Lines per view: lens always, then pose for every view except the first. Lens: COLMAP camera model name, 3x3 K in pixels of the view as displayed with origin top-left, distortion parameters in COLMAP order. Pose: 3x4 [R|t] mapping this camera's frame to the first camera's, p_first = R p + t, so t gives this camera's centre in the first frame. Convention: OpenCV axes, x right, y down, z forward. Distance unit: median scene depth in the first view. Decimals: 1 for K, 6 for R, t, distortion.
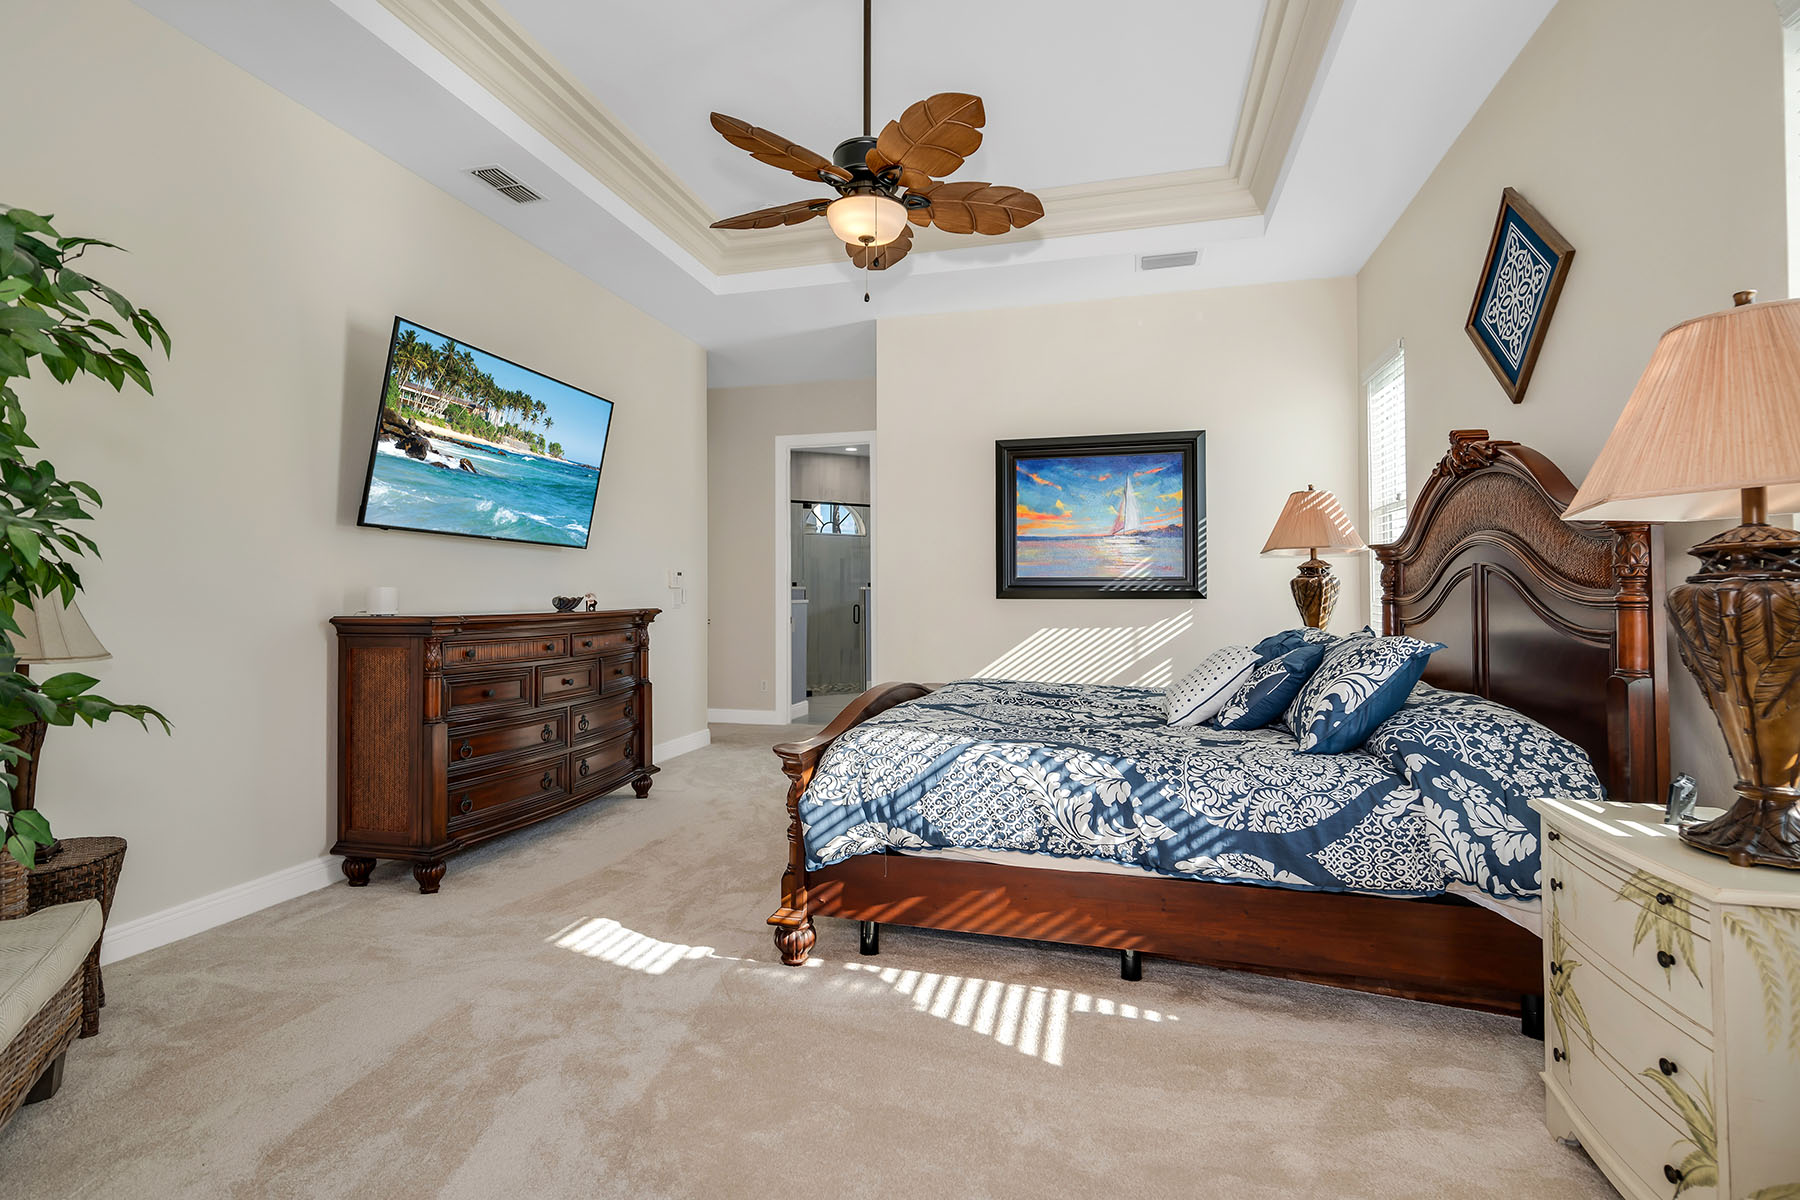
lens RADIAL K [[812.9, 0, 900.0], [0, 812.9, 600.0], [0, 0, 1]] dist [-0.000351, -0.000067]
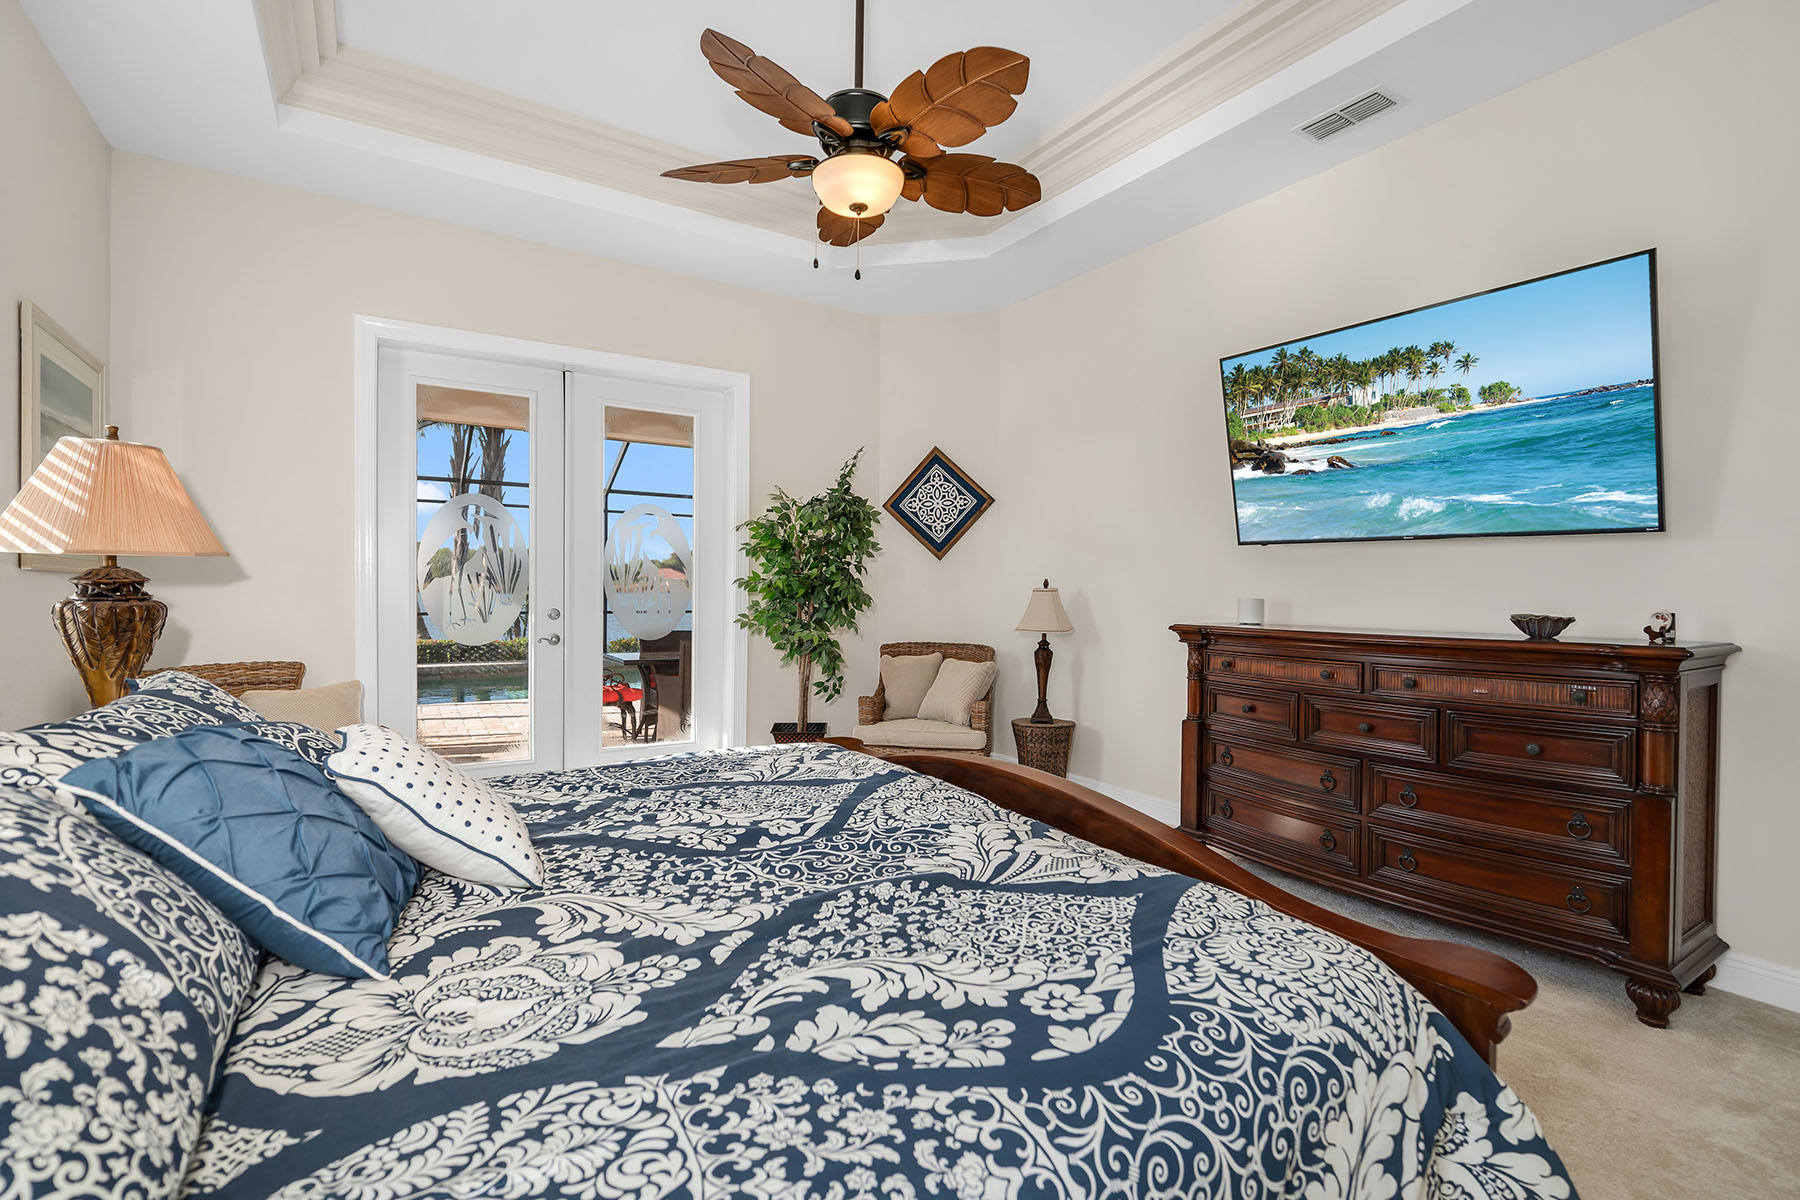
lens RADIAL K [[812.9, 0, 900.0], [0, 812.9, 600.0], [0, 0, 1]] dist [-0.000351, -0.000067]
pose [[-0.685378, 0.007331, -0.728151, 0.466388], [-0.012257, 0.999692, 0.021602, -0.026341], [0.728084, 0.023730, -0.685077, 1.278709]]
